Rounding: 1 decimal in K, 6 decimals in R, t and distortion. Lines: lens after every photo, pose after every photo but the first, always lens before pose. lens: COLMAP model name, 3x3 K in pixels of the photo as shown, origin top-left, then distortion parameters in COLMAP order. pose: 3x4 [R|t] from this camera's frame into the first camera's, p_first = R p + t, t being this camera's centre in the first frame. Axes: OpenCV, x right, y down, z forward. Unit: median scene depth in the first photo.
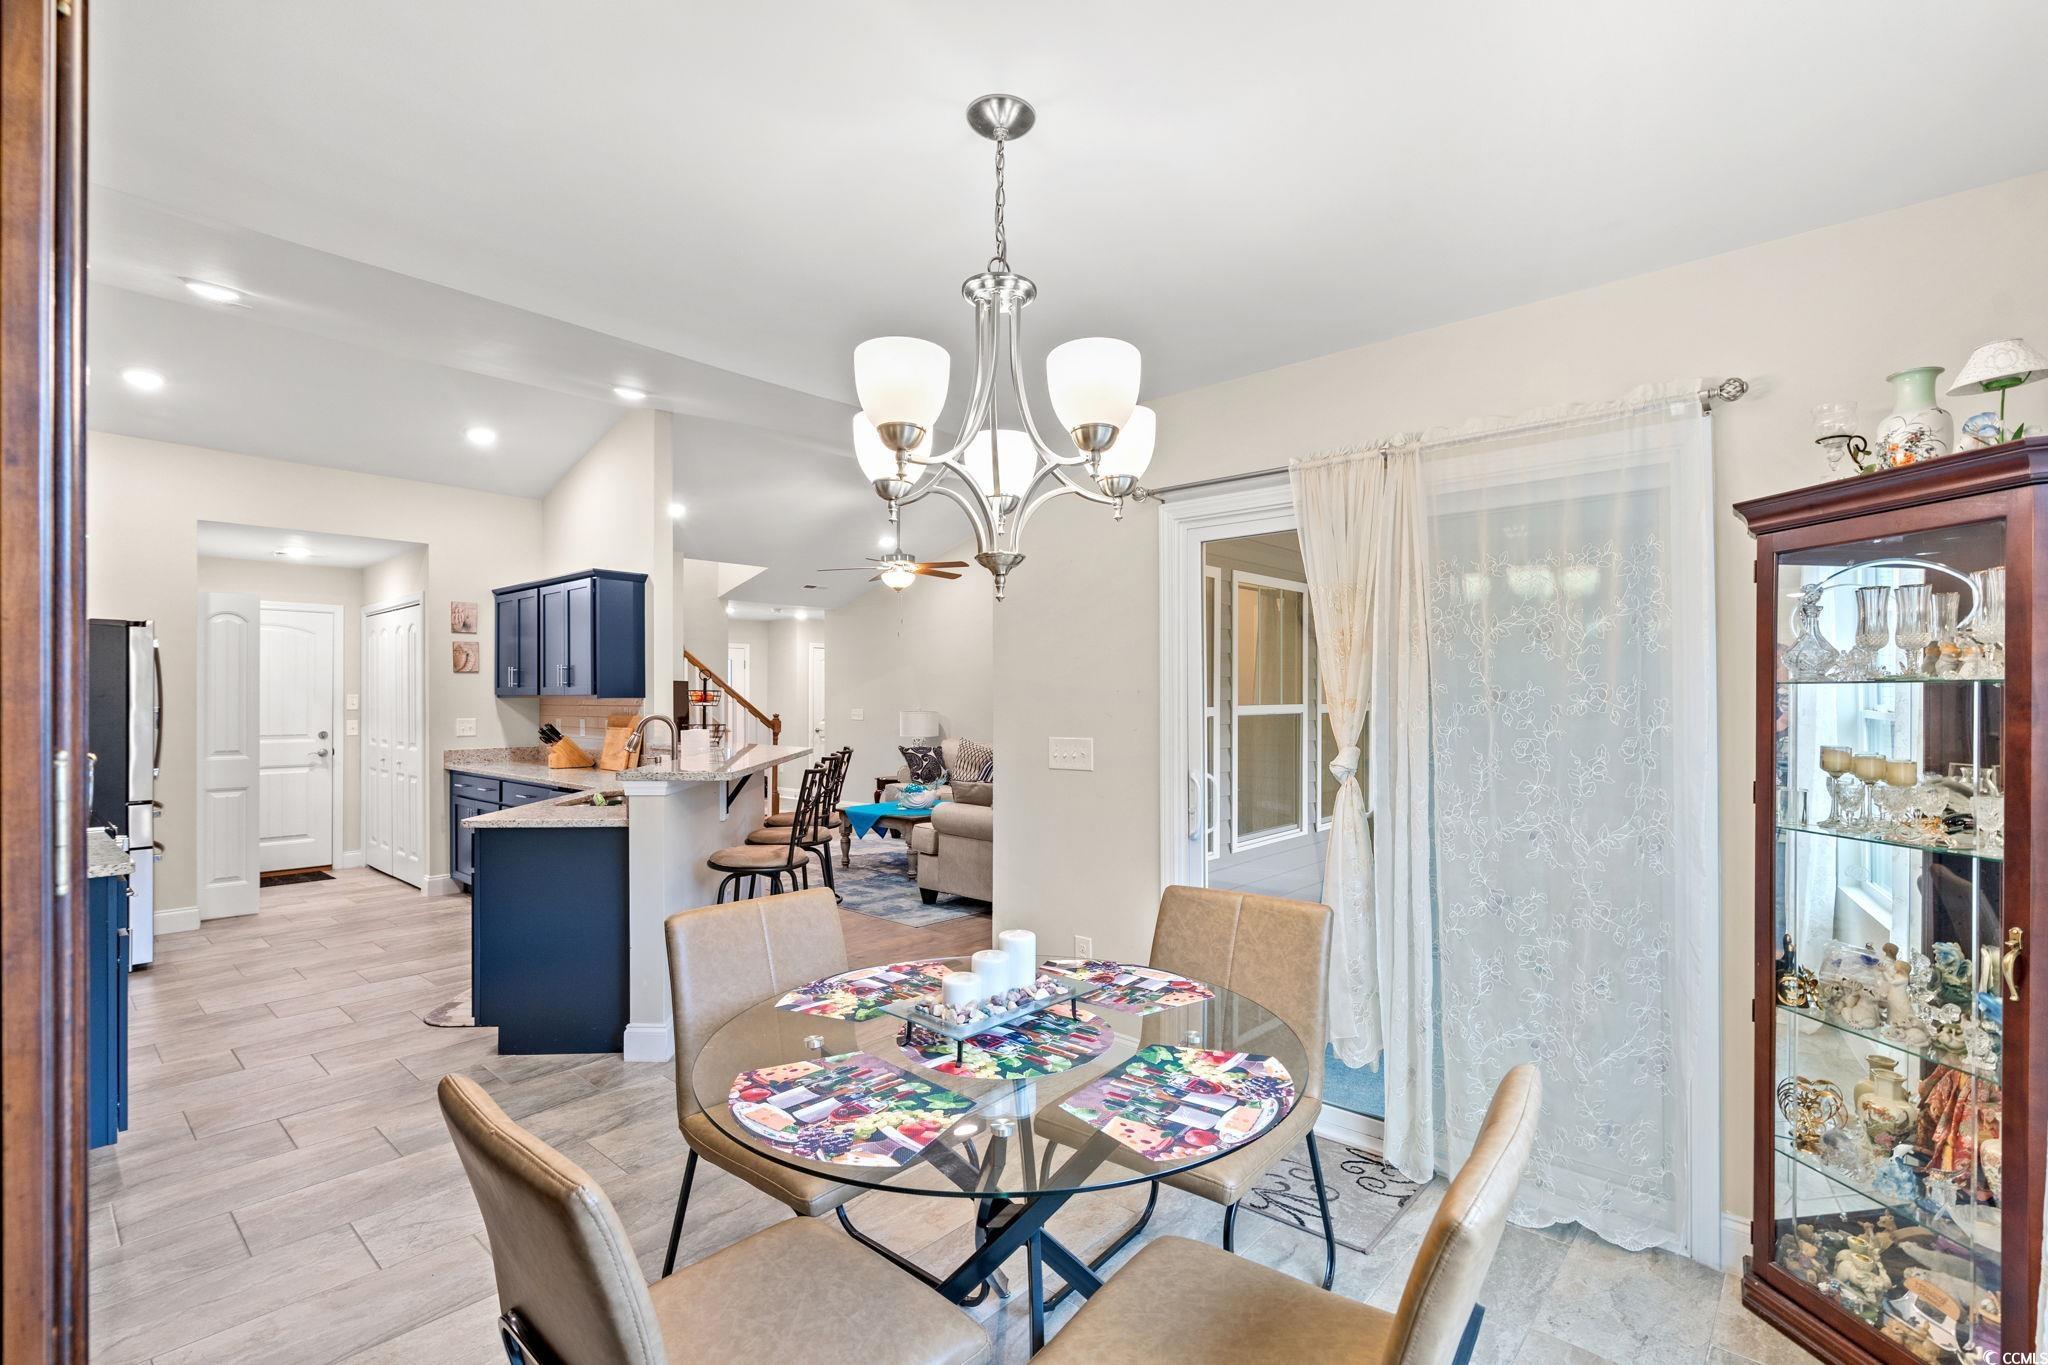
lens RADIAL K [[928.1, 0, 1045.8], [0, 928.1, 694.3], [0, 0, 1]] dist [-0.011363, 0.004854]
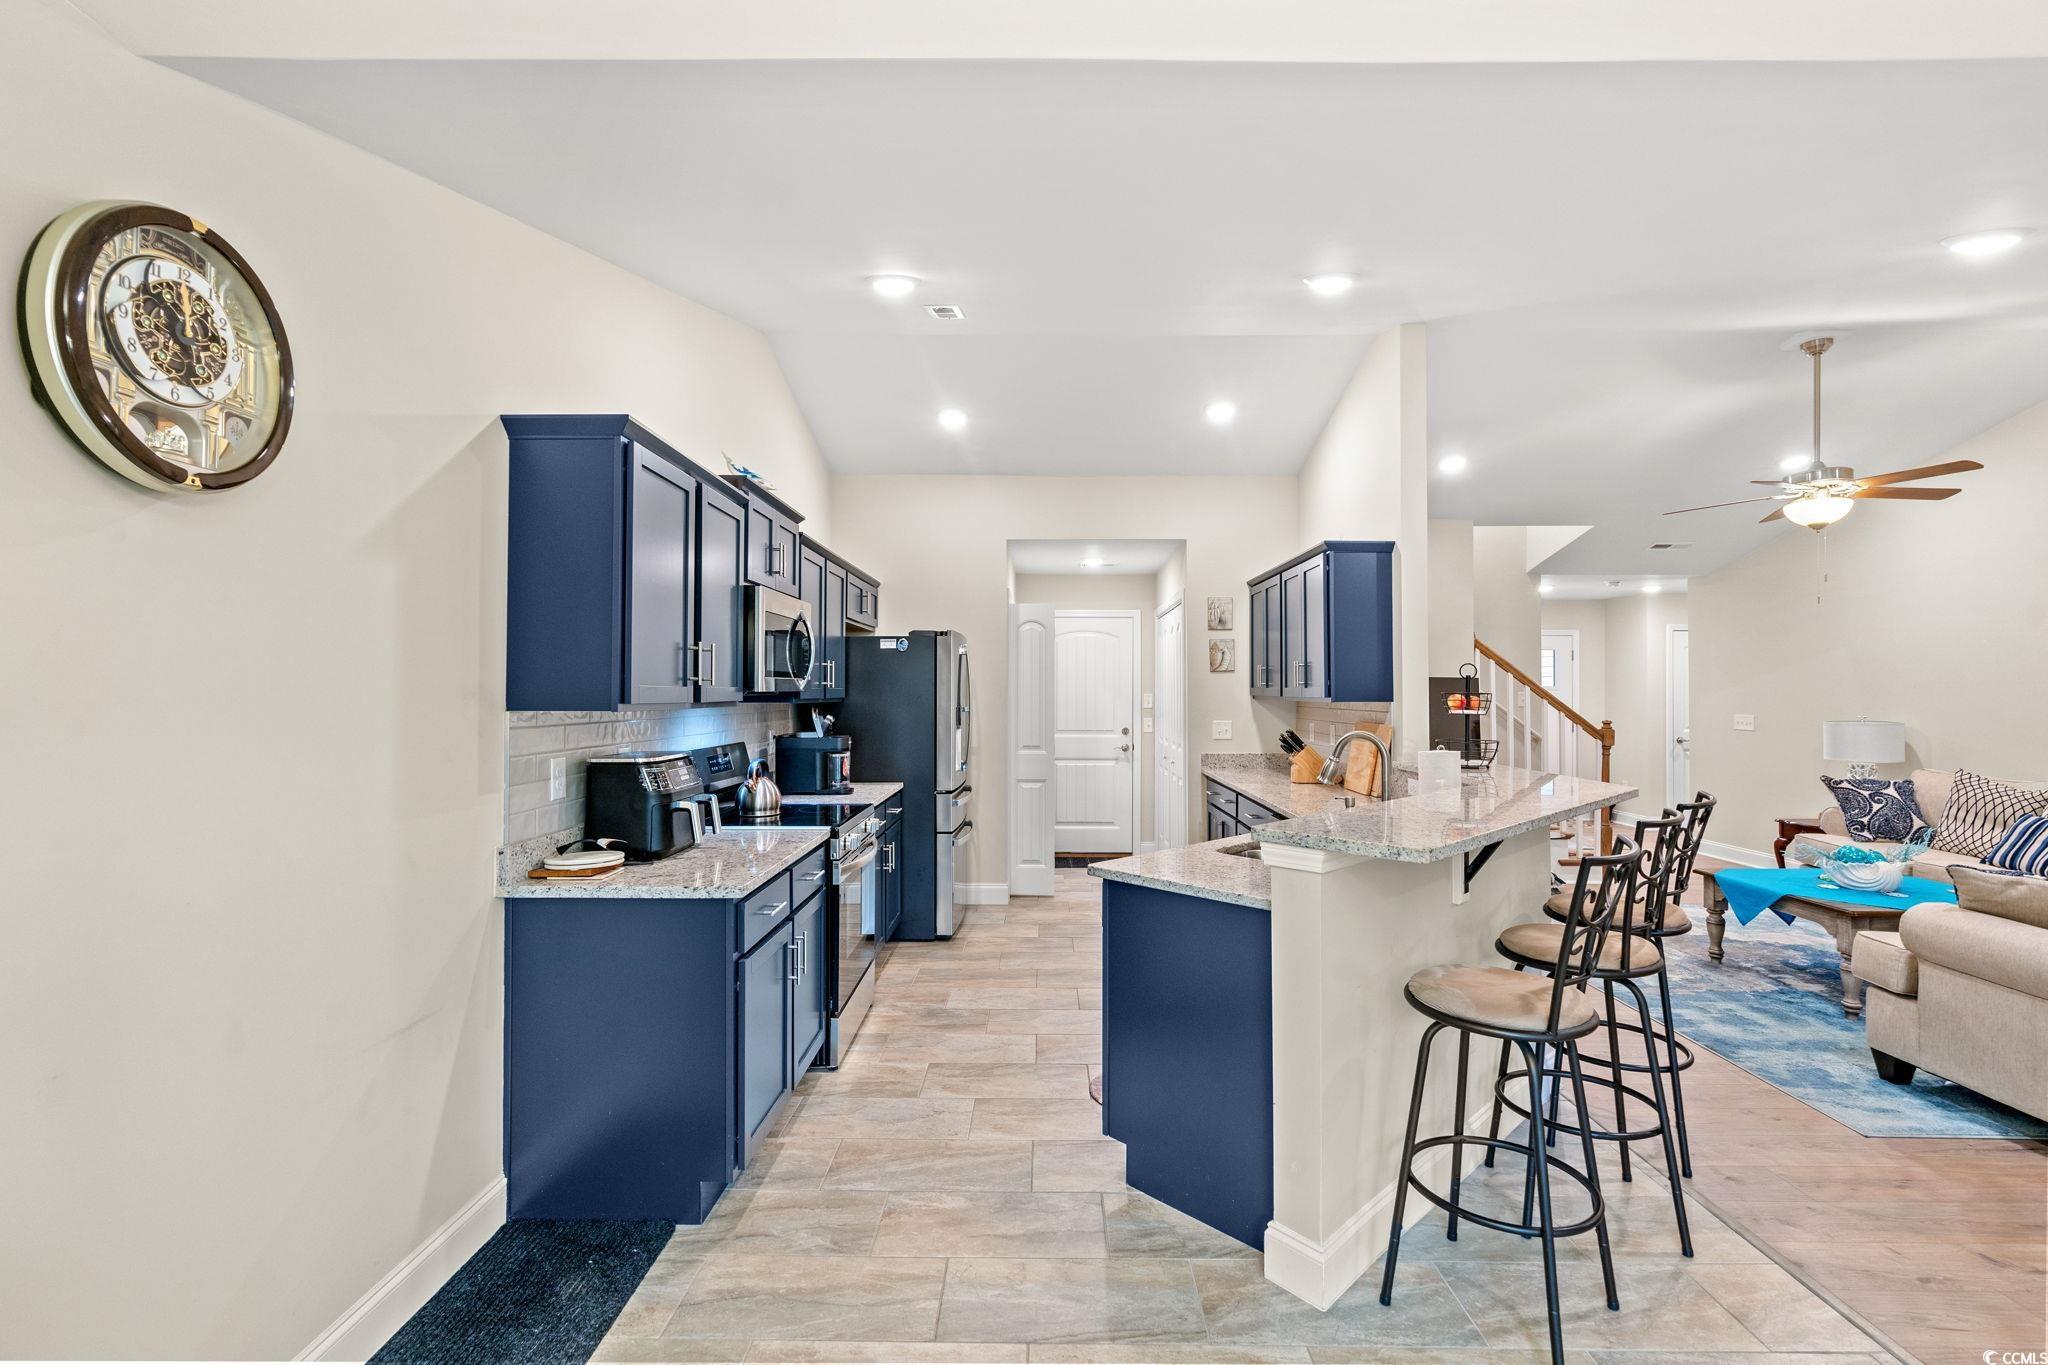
lens RADIAL K [[928.1, 0, 1021.6], [0, 928.1, 680.5], [0, 0, 1]] dist [-0.011363, 0.004854]
pose [[0.643497, -0.006440, -0.765421, -0.037528], [-0.000533, 0.999961, -0.008861, -0.006182], [0.765448, 0.006110, 0.643469, 0.241749]]
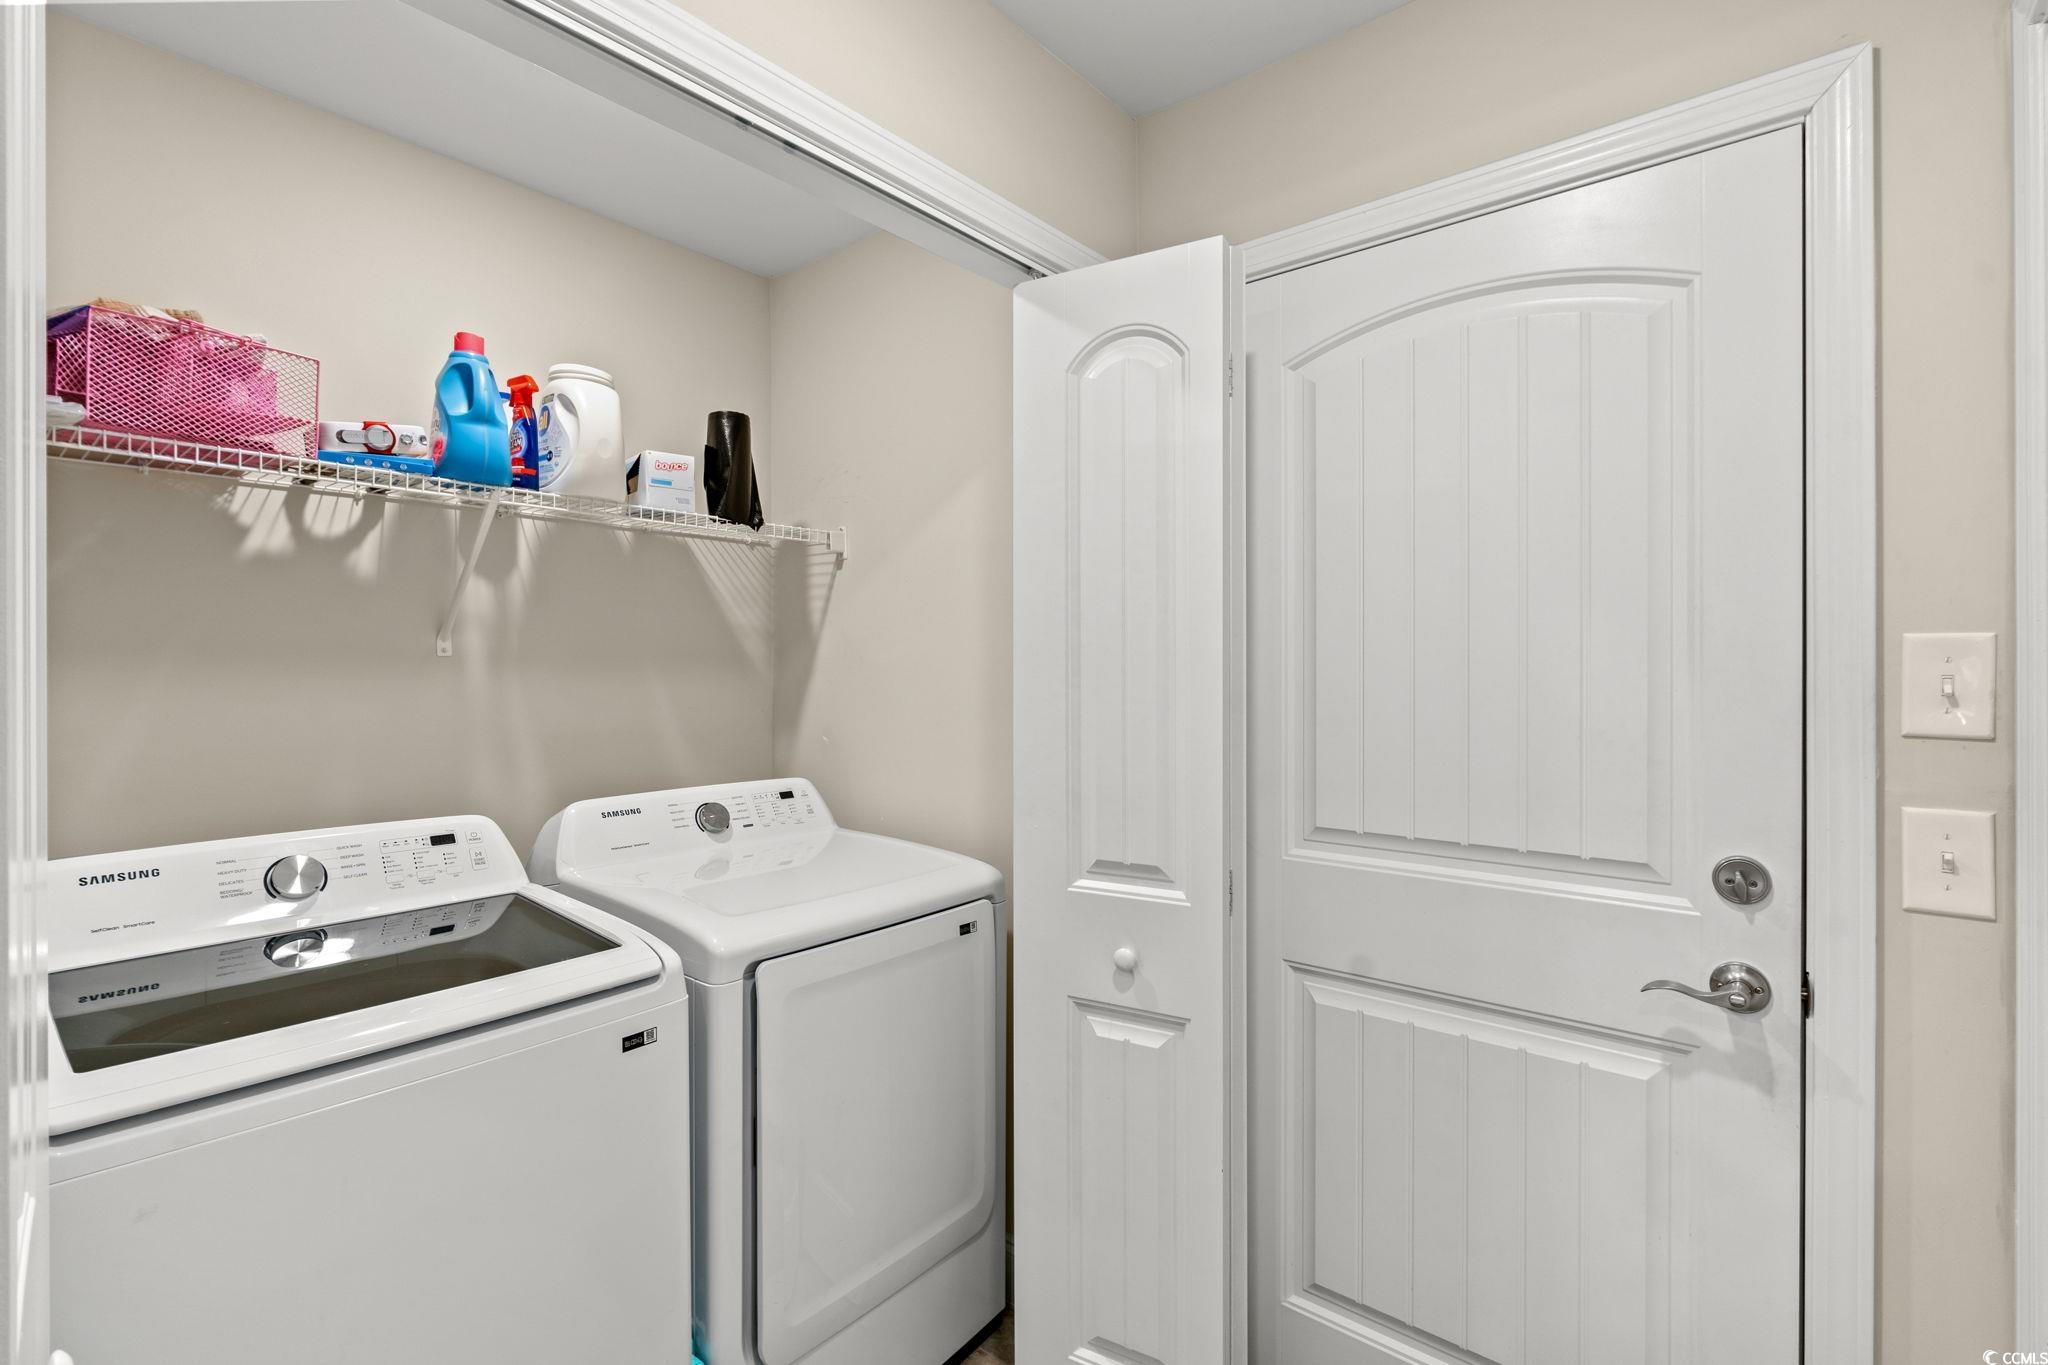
lens RADIAL K [[928.1, 0, 1033.1], [0, 928.1, 685.4], [0, 0, 1]] dist [-0.011363, 0.004854]
pose [[0.031657, 0.000825, -0.999498, -0.708517], [-0.001327, 0.999999, 0.000784, 0.010445], [0.999498, 0.001301, 0.031658, 0.989617]]
